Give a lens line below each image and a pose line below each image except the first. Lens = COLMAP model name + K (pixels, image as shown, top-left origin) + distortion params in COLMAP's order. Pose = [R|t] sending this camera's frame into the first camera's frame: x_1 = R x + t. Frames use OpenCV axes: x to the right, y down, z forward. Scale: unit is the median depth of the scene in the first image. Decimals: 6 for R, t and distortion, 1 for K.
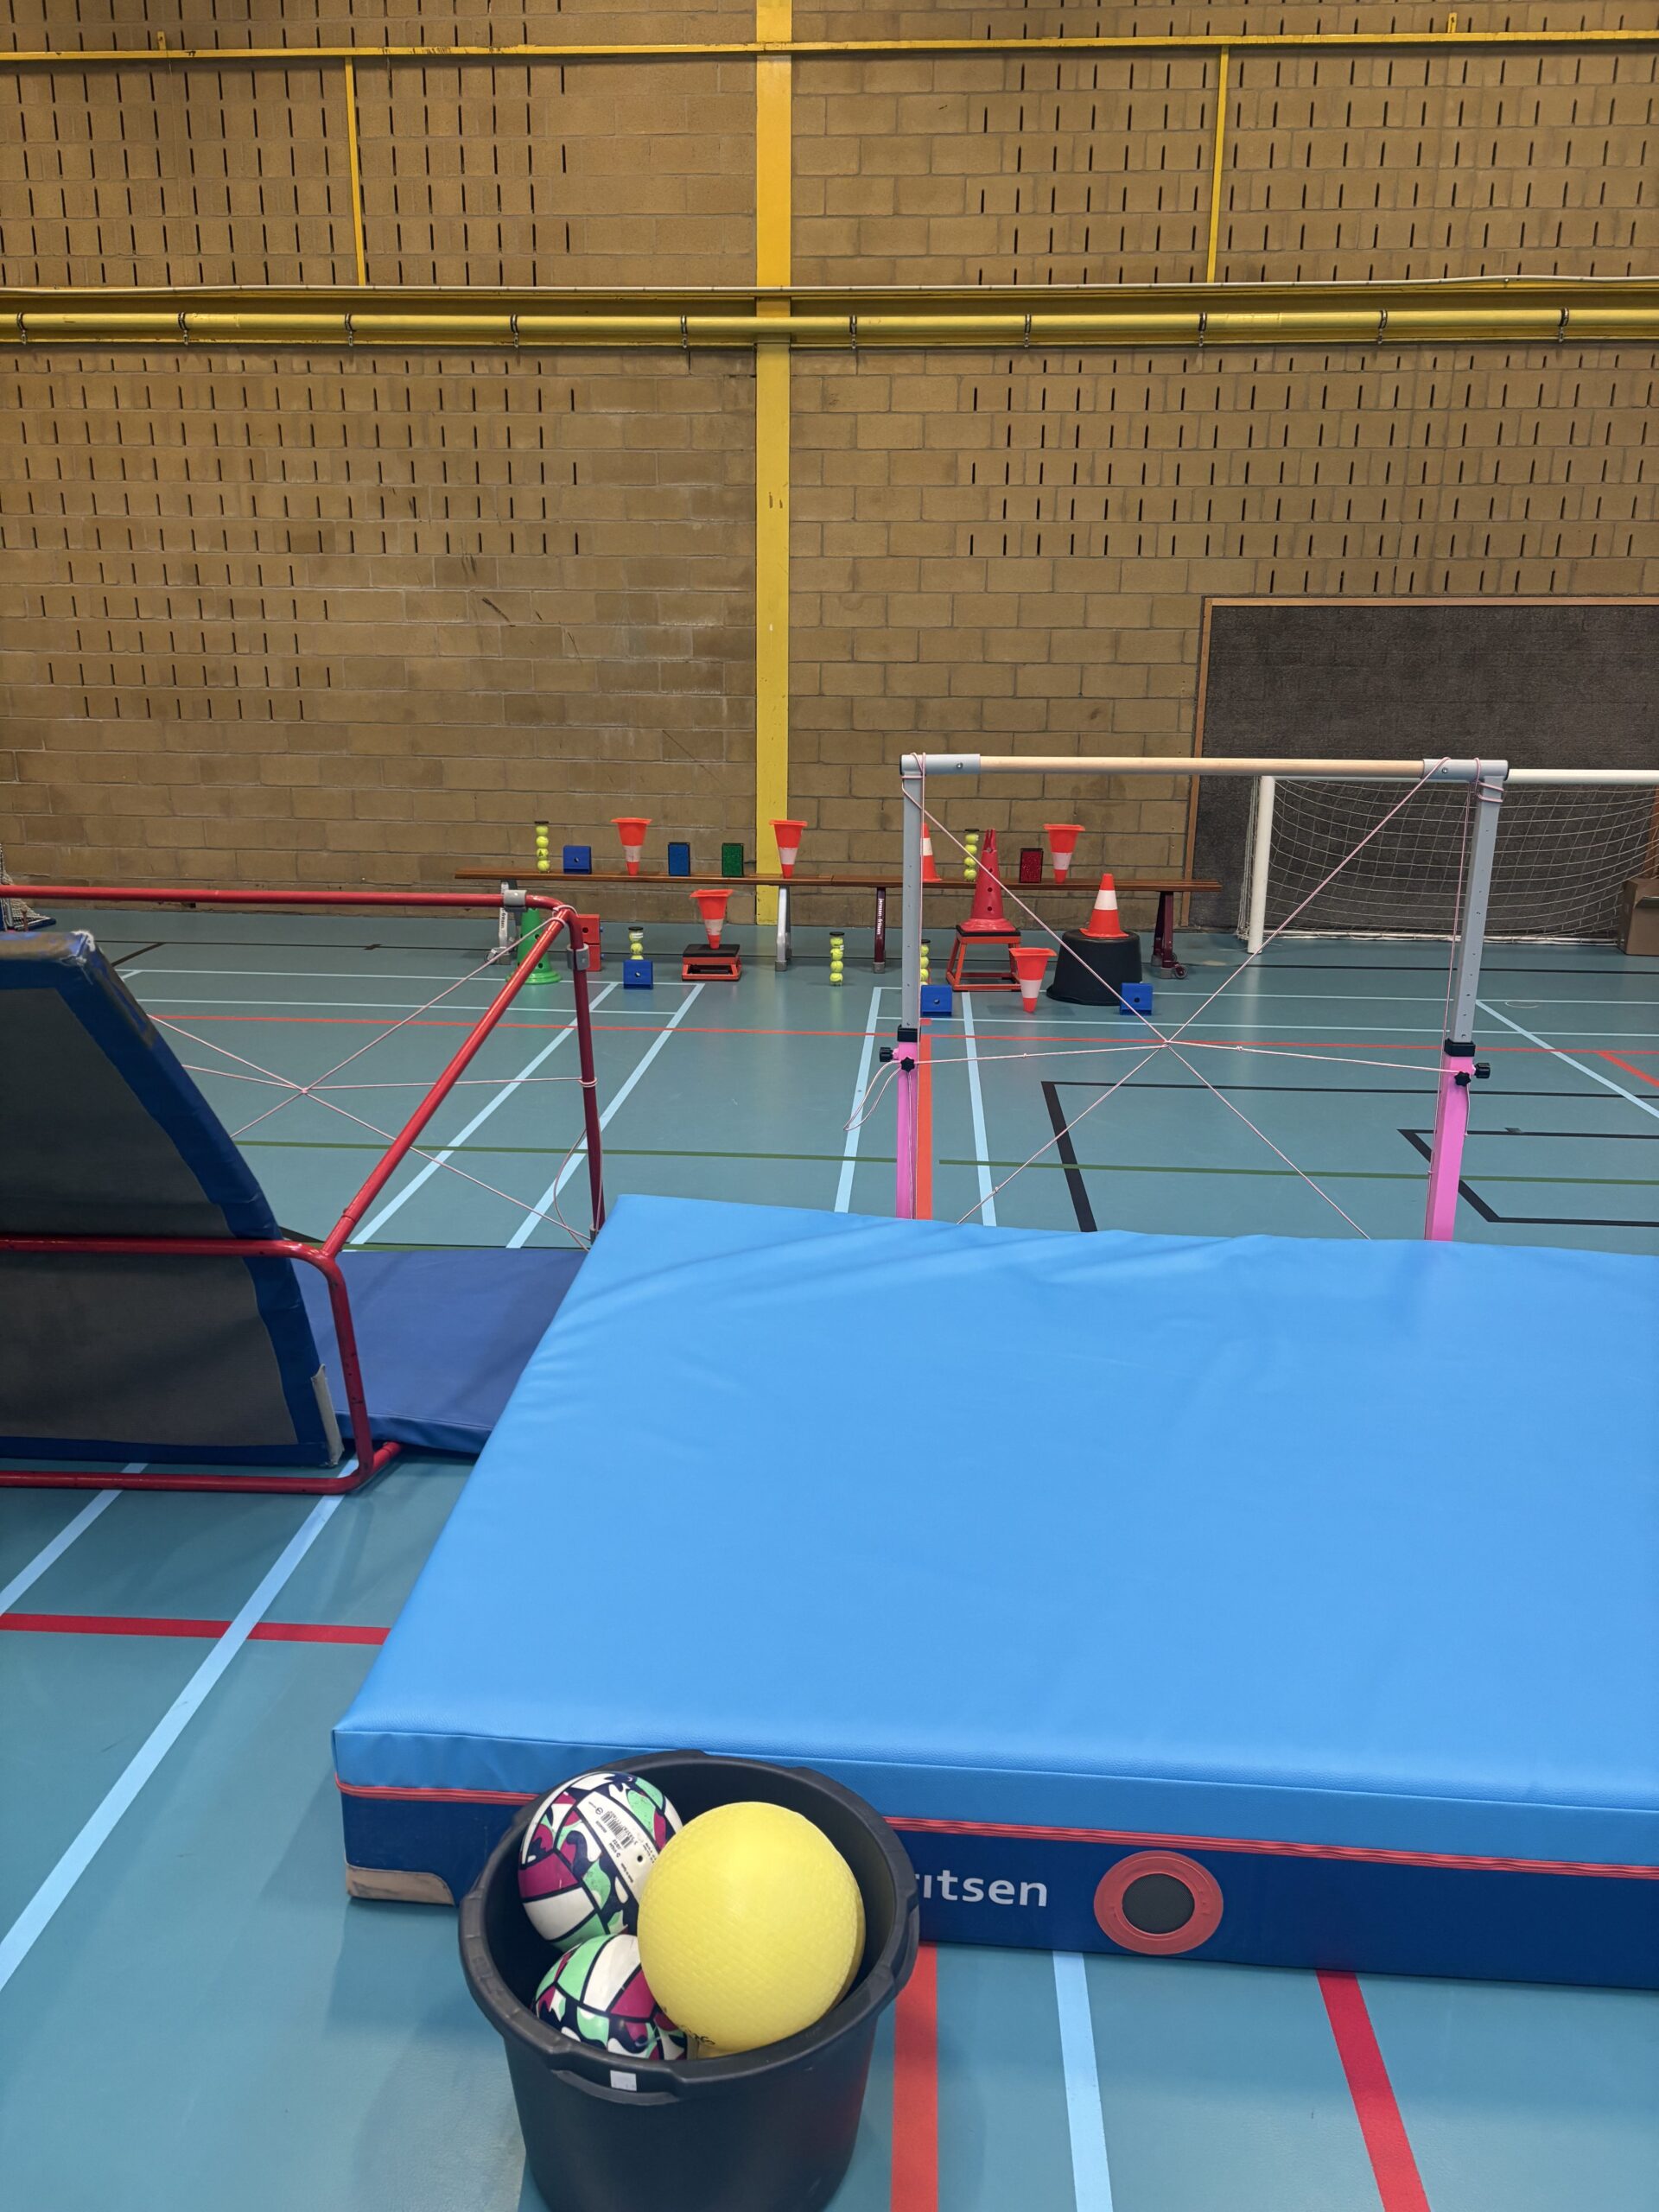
lens RADIAL K [[1661.3, 0, 817.1], [0, 1661.3, 1122.8], [0, 0, 1]] dist [0.053106, -0.053944]
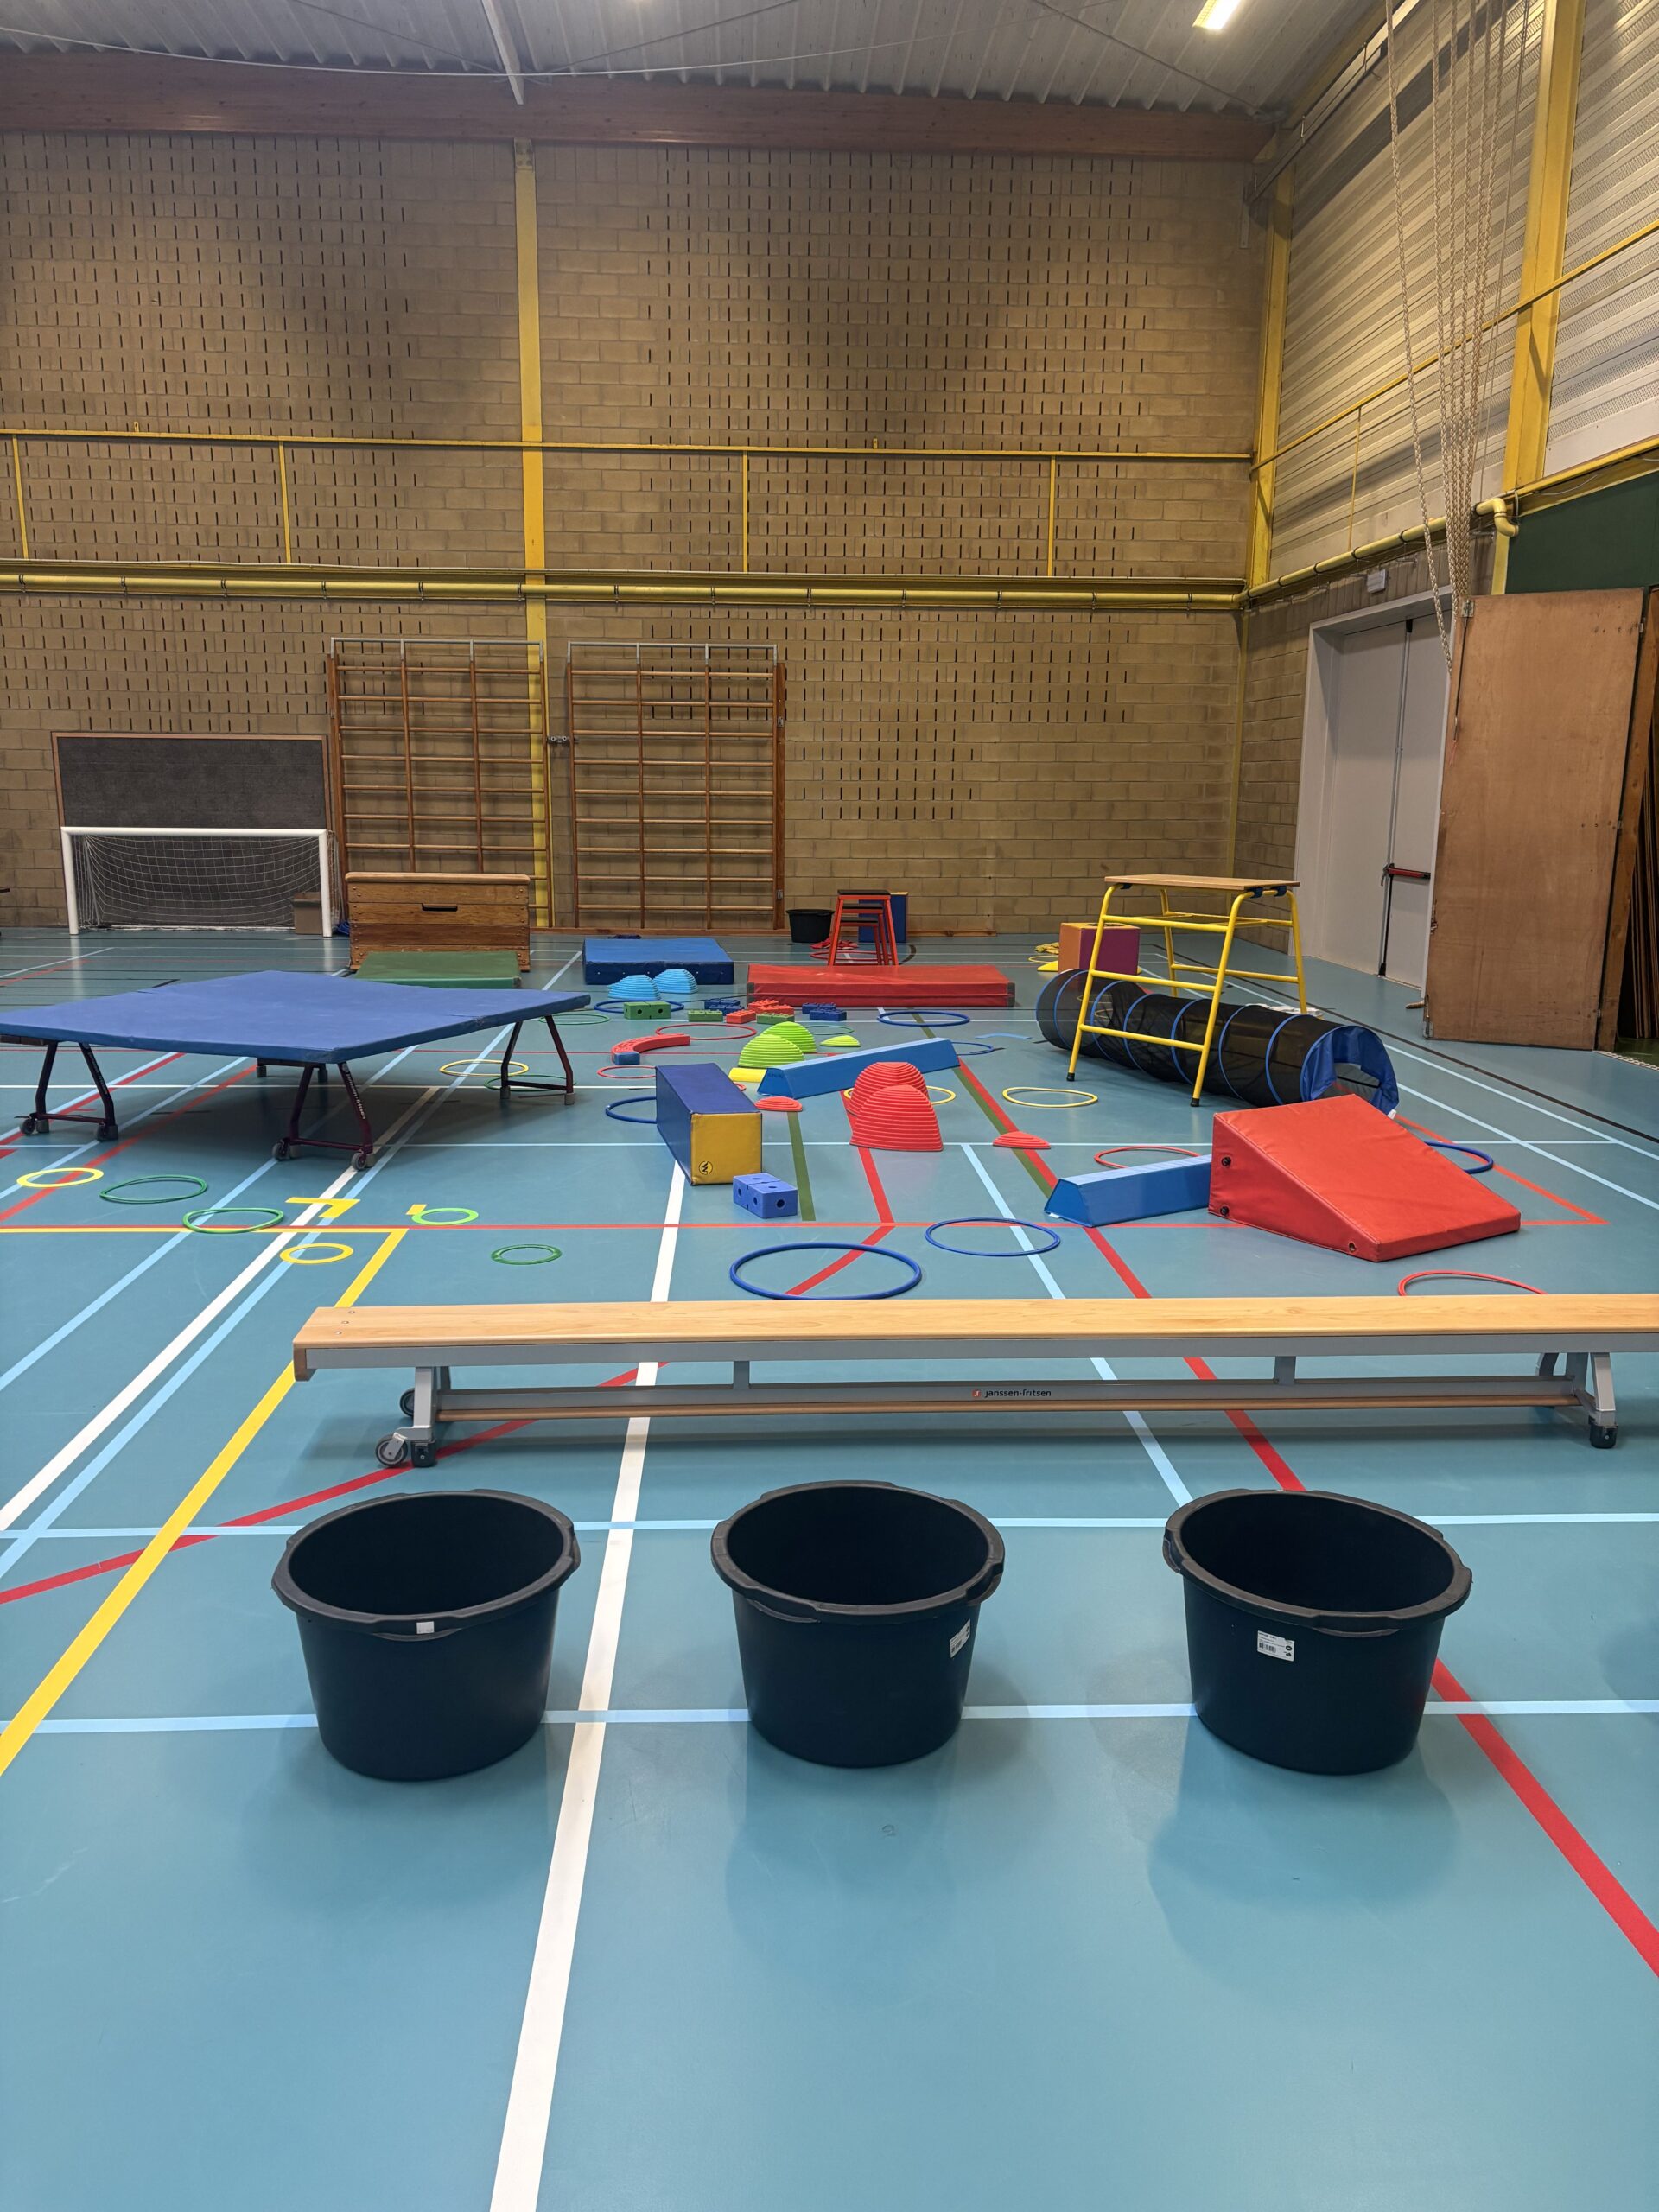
lens RADIAL K [[1661.3, 0, 818.4], [0, 1661.3, 1139.1], [0, 0, 1]] dist [0.053106, -0.053944]
pose [[0.992958, -0.024937, 0.115814, 0.808926], [0.031907, 0.997765, -0.058716, 0.233971], [-0.114091, 0.061998, 0.991534, -0.787332]]
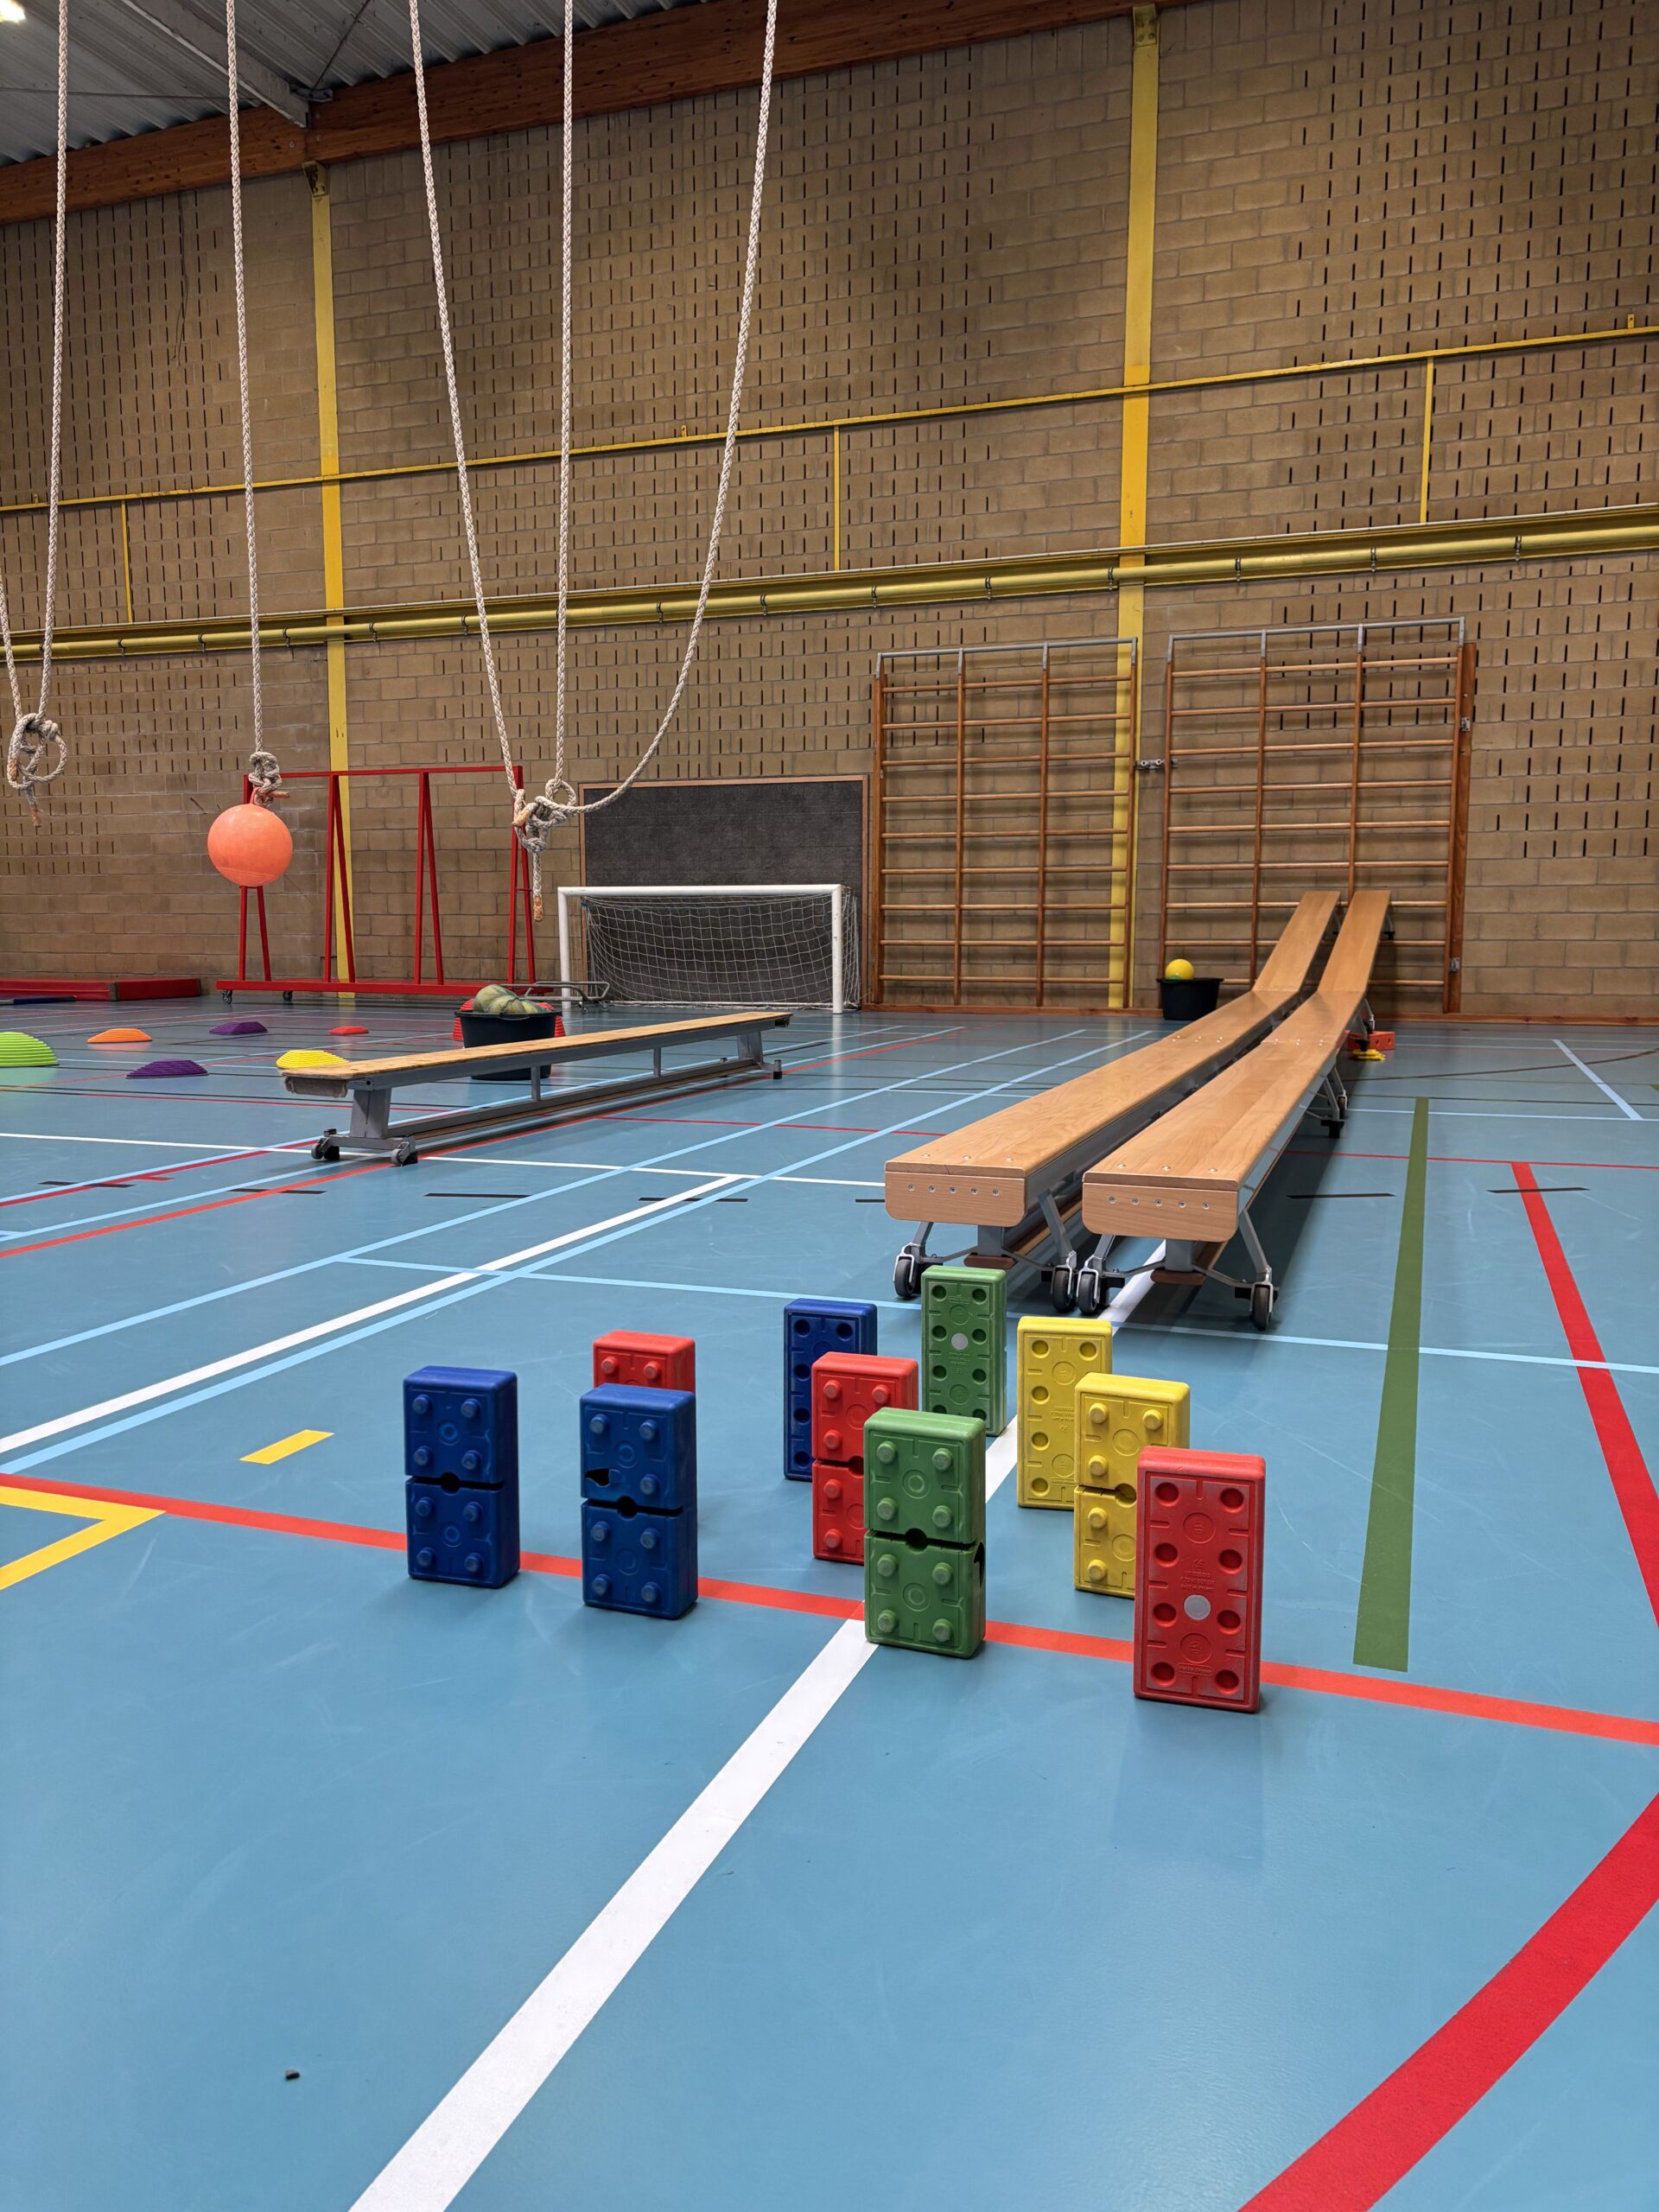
lens RADIAL K [[1661.3, 0, 816.6], [0, 1661.3, 1109.2], [0, 0, 1]] dist [0.053106, -0.053944]
pose [[0.958828, 0.023197, -0.283038, 0.880025], [-0.068968, 0.985841, -0.152841, 0.198112], [0.275485, 0.166069, 0.946852, -0.333774]]
